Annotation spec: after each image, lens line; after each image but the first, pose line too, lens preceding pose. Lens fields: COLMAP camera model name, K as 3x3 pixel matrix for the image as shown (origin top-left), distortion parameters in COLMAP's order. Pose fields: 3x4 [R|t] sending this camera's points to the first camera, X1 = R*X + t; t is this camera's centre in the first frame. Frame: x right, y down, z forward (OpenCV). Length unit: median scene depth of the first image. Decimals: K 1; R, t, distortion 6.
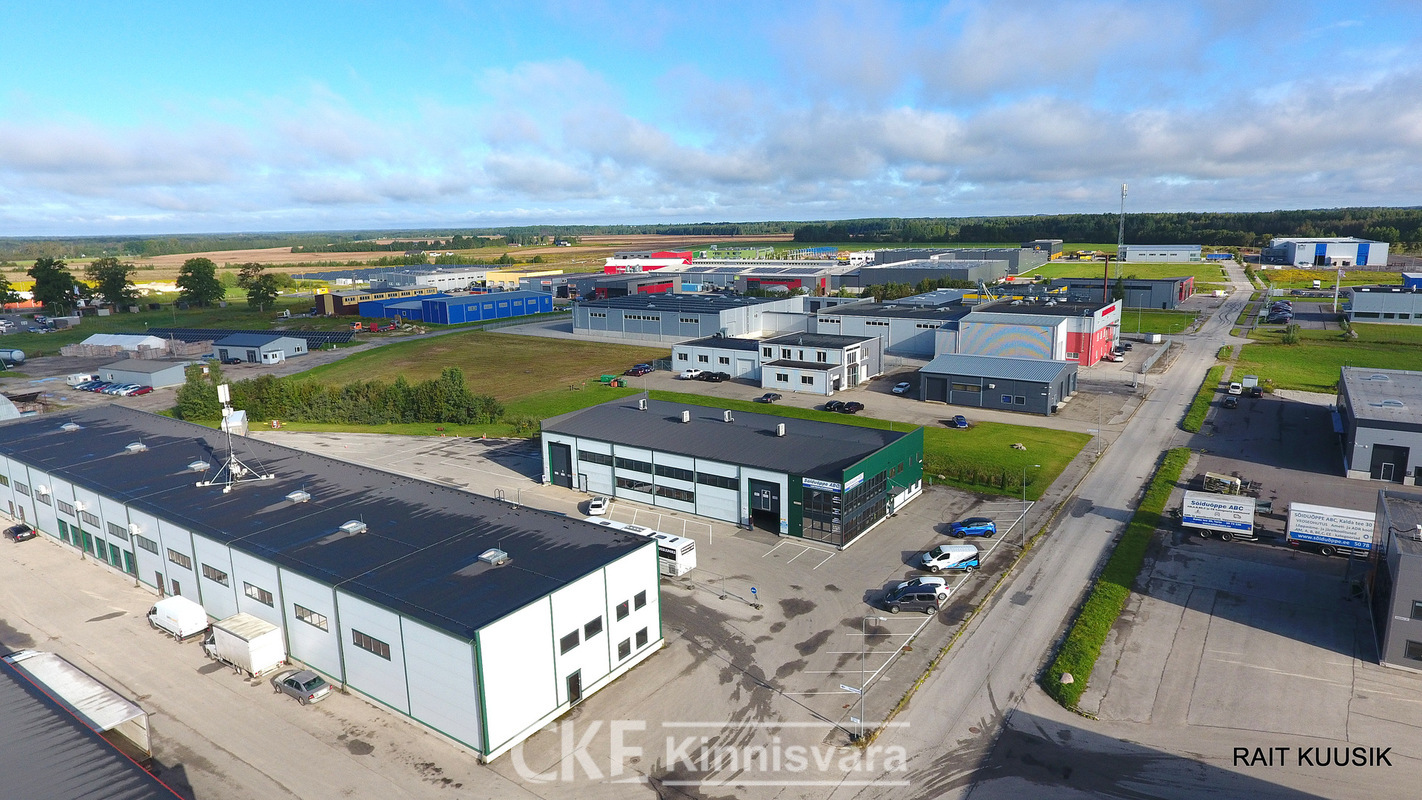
lens RADIAL K [[837.4, 0, 711.0], [0, 837.4, 400.0], [0, 0, 1]] dist [-0.003976, 0.000018]
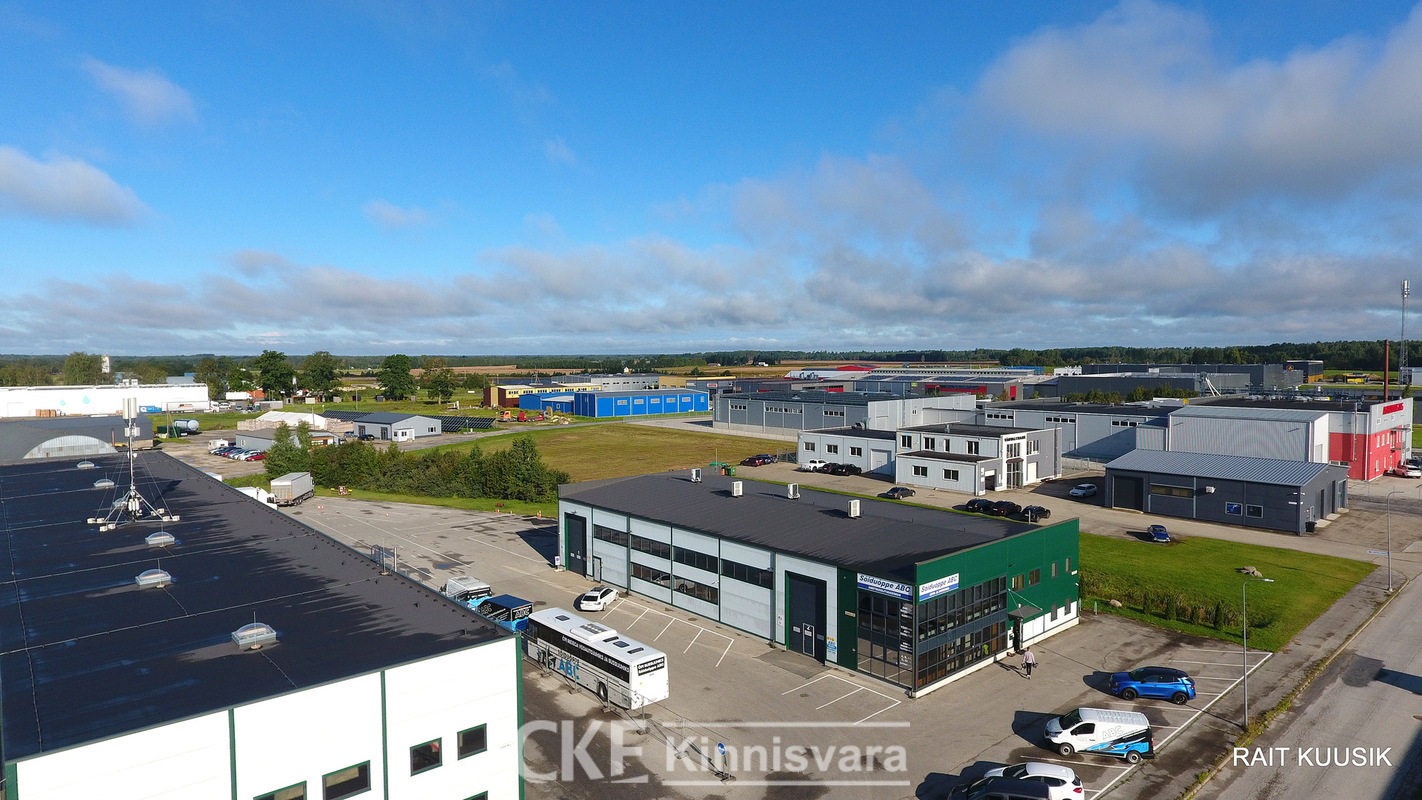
lens RADIAL K [[837.4, 0, 711.0], [0, 837.4, 400.0], [0, 0, 1]] dist [-0.003976, 0.000018]
pose [[0.970674, 0.029183, -0.238621, 0.122064], [-0.064485, 0.987835, -0.141506, 0.048670], [0.231589, 0.152744, 0.960748, 0.276819]]
